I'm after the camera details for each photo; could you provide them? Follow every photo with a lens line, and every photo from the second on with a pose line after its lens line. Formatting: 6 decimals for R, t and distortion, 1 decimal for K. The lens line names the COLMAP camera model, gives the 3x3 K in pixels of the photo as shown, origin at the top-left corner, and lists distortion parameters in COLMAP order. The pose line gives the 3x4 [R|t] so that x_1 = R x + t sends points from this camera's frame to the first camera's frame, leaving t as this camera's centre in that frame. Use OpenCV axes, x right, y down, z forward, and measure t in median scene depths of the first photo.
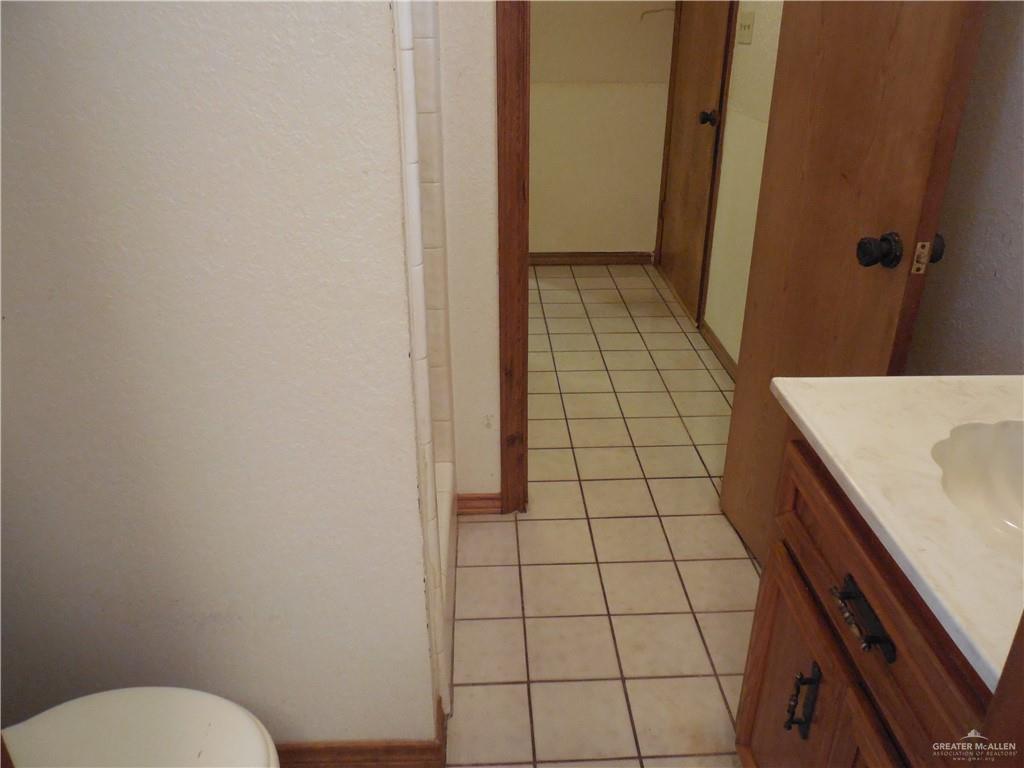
lens RADIAL K [[792.3, 0, 512.8], [0, 792.3, 384.9], [0, 0, 1]] dist [-0.061879, 0.046704]
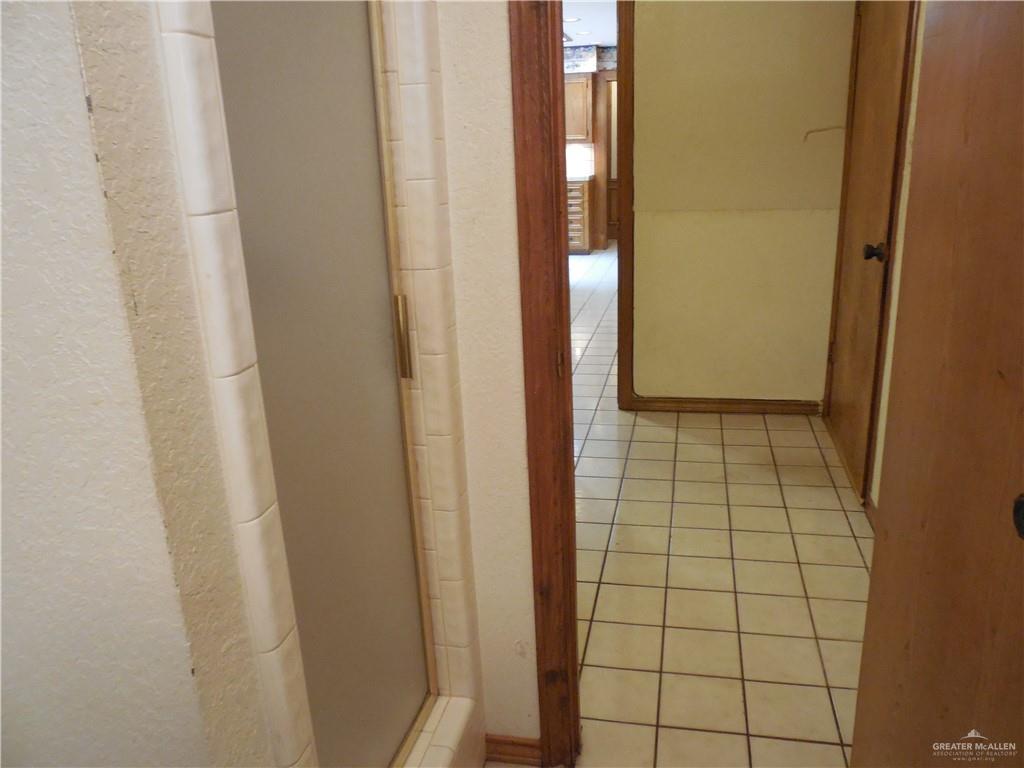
lens RADIAL K [[792.3, 0, 513.0], [0, 792.3, 386.7], [0, 0, 1]] dist [-0.061879, 0.046704]
pose [[0.967311, 0.033811, -0.251328, 0.084054], [-0.068362, 0.989149, -0.130041, -0.062087], [0.244204, 0.142972, 0.959126, 0.129844]]
